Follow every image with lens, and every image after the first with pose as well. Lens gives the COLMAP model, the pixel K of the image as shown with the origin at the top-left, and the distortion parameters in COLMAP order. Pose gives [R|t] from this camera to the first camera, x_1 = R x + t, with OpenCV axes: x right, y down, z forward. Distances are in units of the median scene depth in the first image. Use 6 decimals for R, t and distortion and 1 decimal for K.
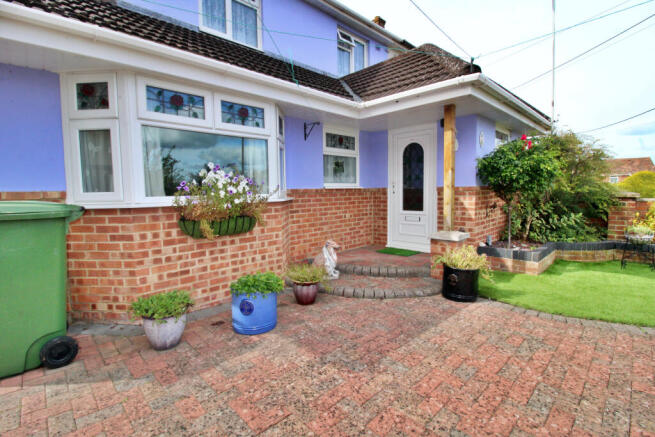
lens RADIAL K [[306.5, 0, 327.5], [0, 306.5, 218.5], [0, 0, 1]] dist [-0.027062, 0.000298]
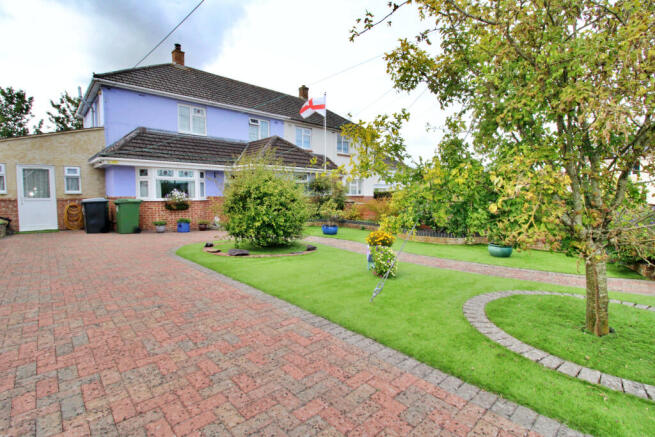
lens RADIAL K [[308.6, 0, 335.3], [0, 308.6, 218.2], [0, 0, 1]] dist [0.000897, 0.000054]
pose [[0.999709, 0.020523, 0.012643, 1.472452], [-0.020369, 0.999718, -0.012245, 0.165170], [-0.012891, 0.011984, 0.999845, -2.668039]]
